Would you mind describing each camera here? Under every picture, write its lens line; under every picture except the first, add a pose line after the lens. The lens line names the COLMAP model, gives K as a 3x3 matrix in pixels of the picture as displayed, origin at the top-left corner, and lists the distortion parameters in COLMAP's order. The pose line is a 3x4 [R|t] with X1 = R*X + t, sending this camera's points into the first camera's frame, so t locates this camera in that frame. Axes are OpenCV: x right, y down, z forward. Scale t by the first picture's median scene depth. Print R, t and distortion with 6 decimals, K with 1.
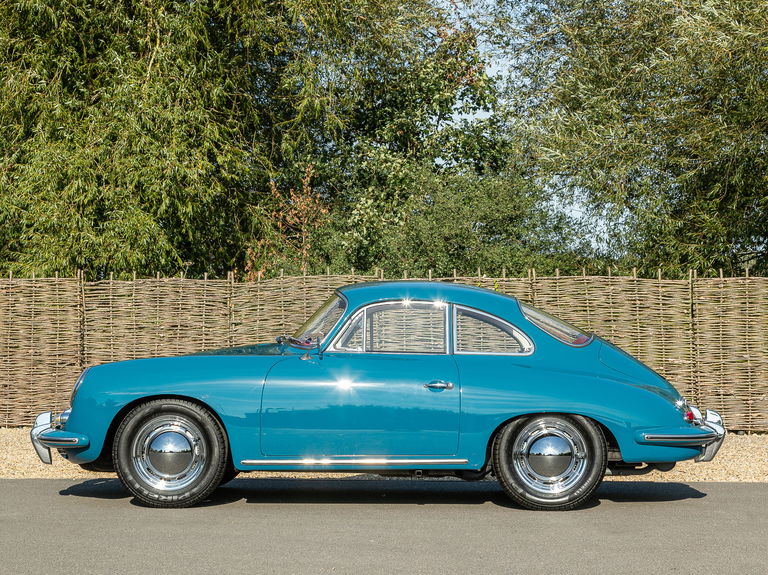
lens RADIAL K [[1630.4, 0, 384.0], [0, 1630.4, 287.5], [0, 0, 1]] dist [0.028330, -0.156320]
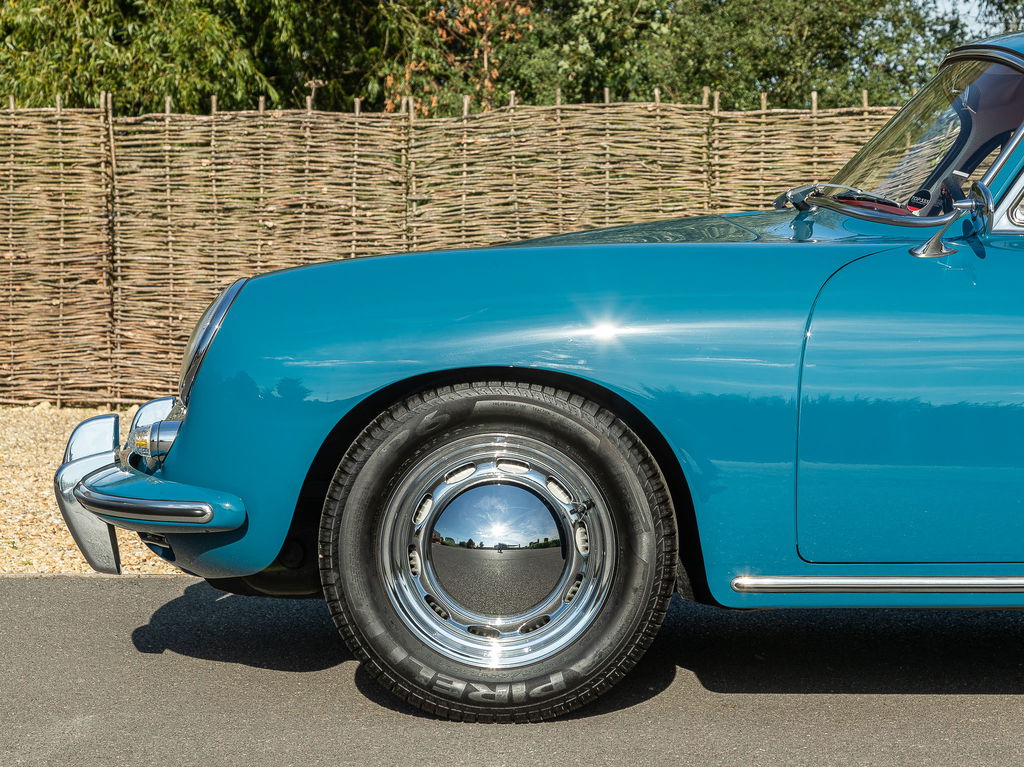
lens RADIAL K [[2574.4, 0, 512.0], [0, 2574.4, 383.5], [0, 0, 1]] dist [0.054987, 0.225040]
pose [[0.999896, 0.003391, -0.013993, -0.051148], [-0.002199, 0.996439, 0.084287, 0.011271], [0.014229, -0.084247, 0.996343, 0.211377]]
